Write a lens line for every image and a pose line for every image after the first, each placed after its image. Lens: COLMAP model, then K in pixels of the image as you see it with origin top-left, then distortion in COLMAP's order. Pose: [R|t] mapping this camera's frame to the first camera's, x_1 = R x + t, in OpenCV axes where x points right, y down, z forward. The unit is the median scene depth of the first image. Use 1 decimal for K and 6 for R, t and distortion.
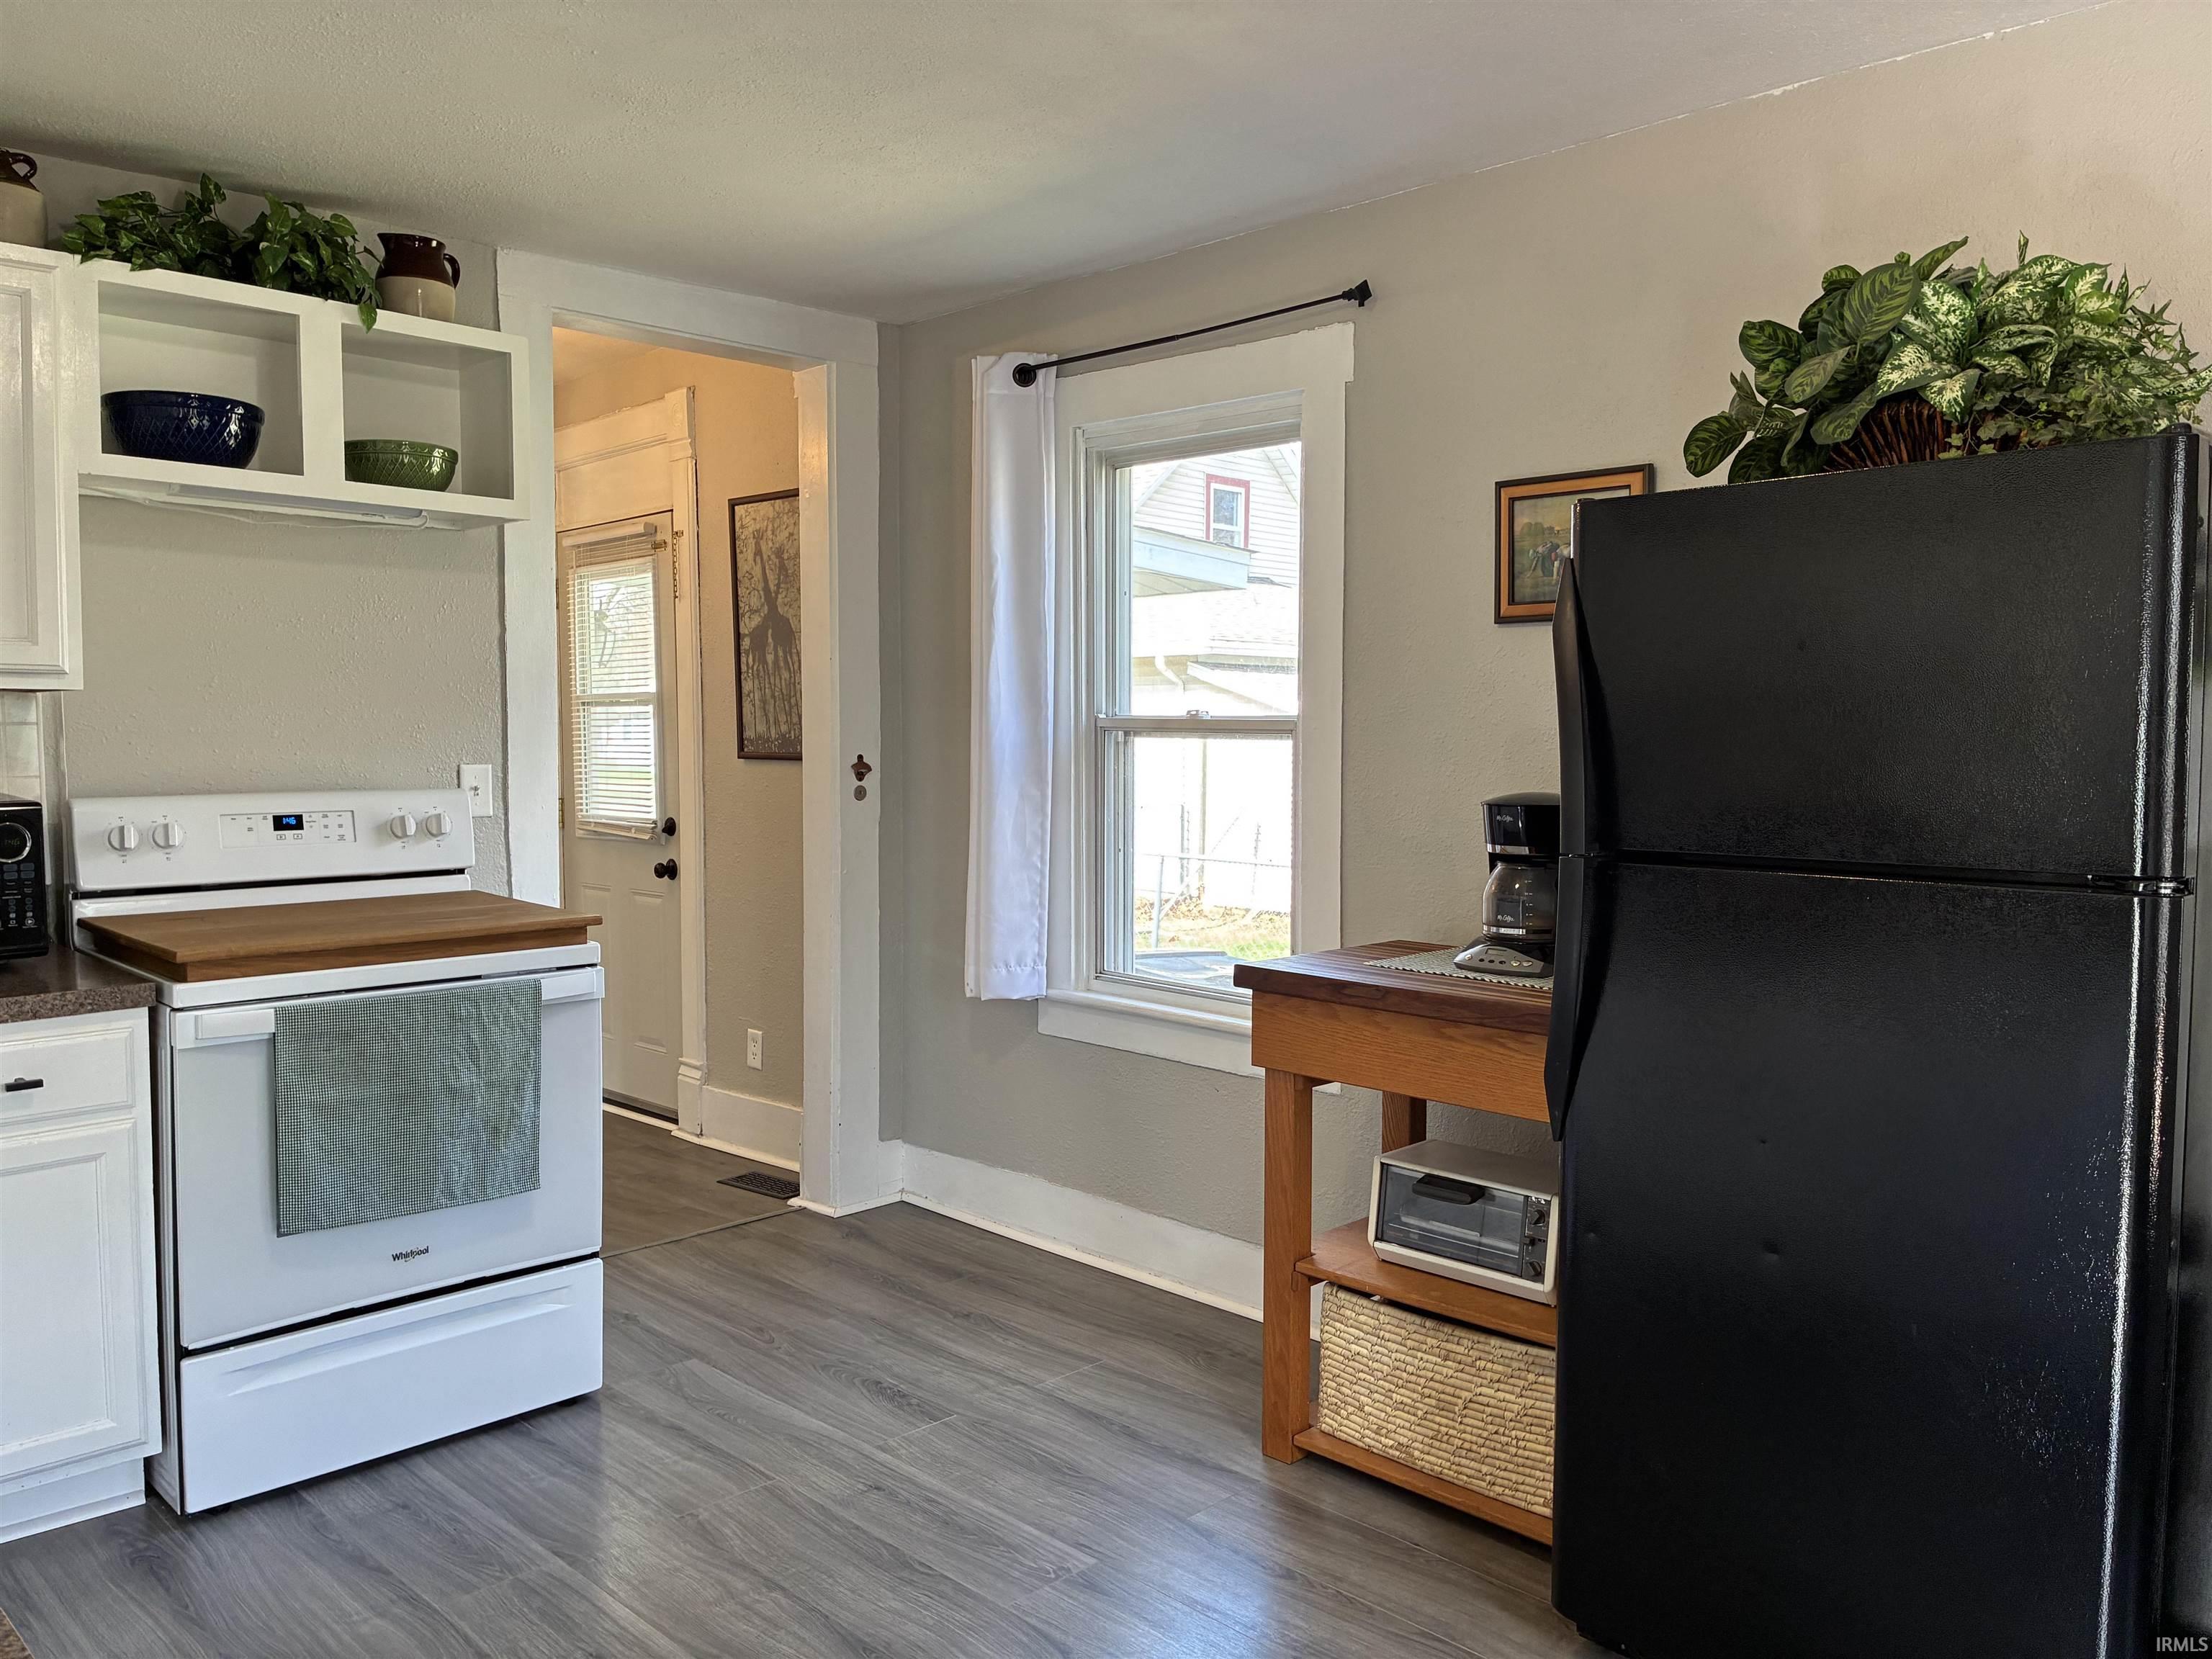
lens RADIAL K [[1661.2, 0, 1117.1], [0, 1661.2, 818.0], [0, 0, 1]] dist [0.018896, -0.035835]
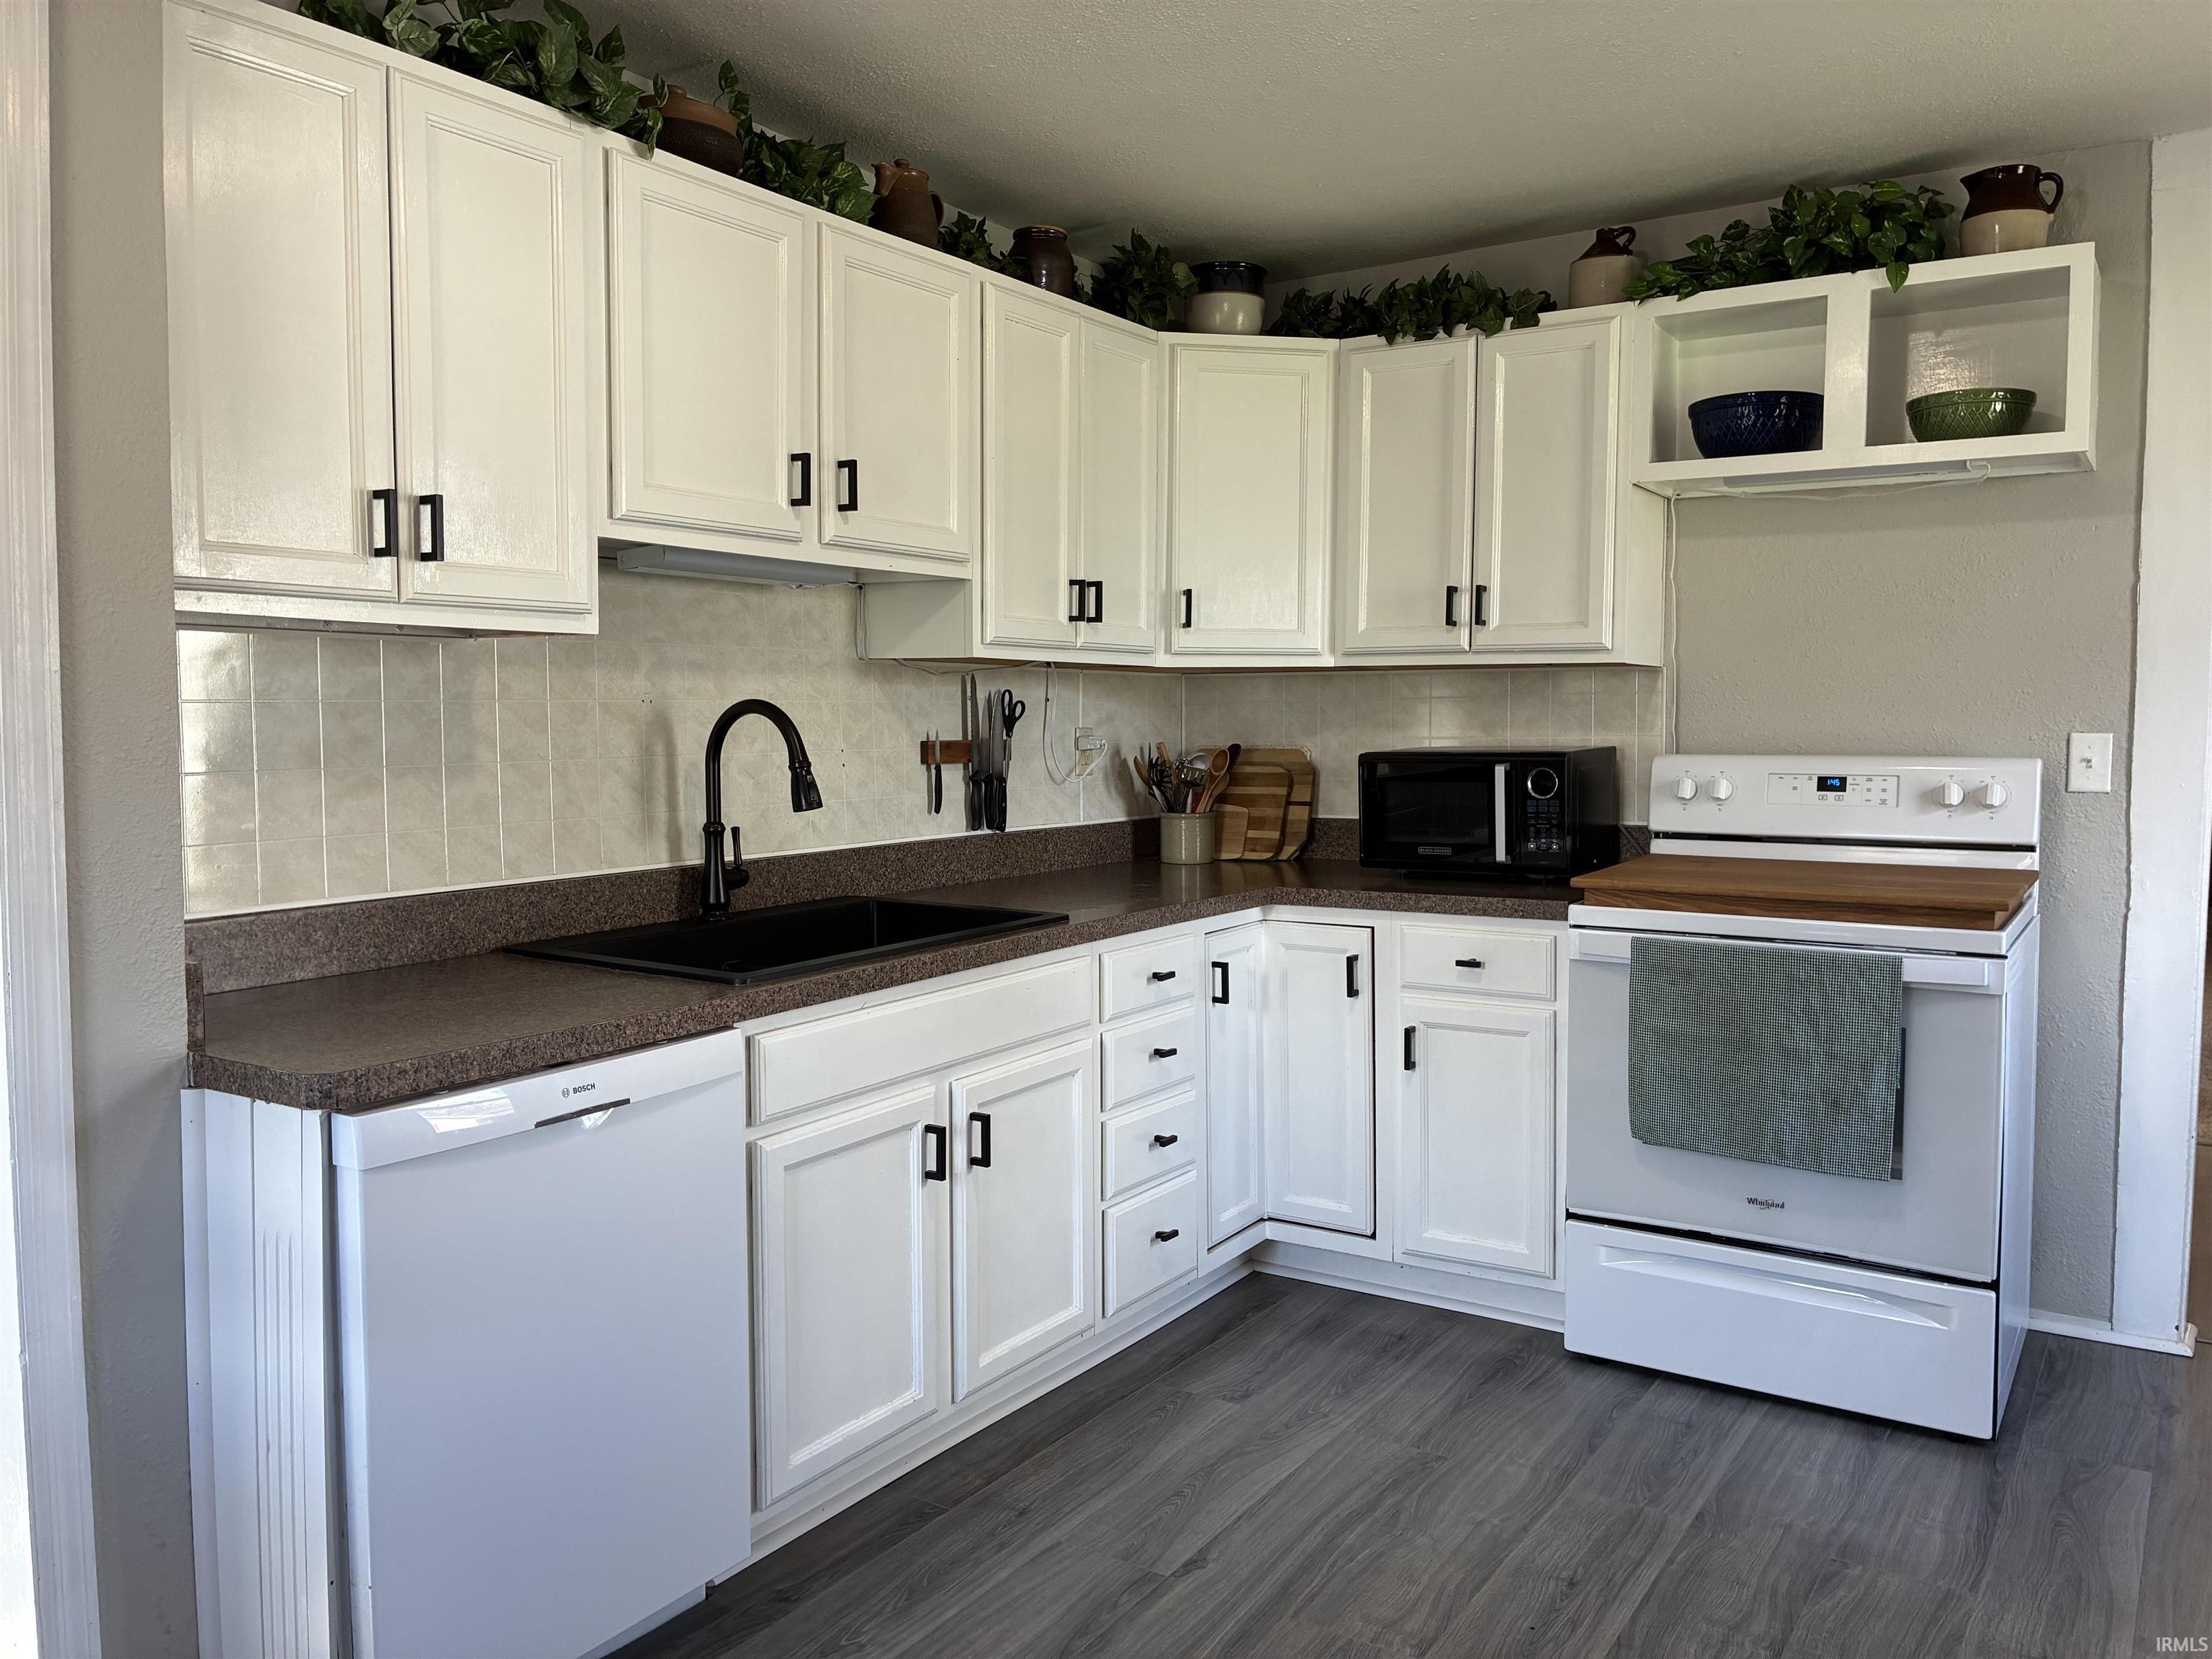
lens RADIAL K [[1661.2, 0, 1117.1], [0, 1661.2, 818.0], [0, 0, 1]] dist [0.018896, -0.035835]
pose [[0.188272, 0.055758, -0.980533, 0.325605], [-0.055128, 0.997413, 0.046132, 0.000396], [0.980568, 0.045369, 0.190859, 0.267780]]
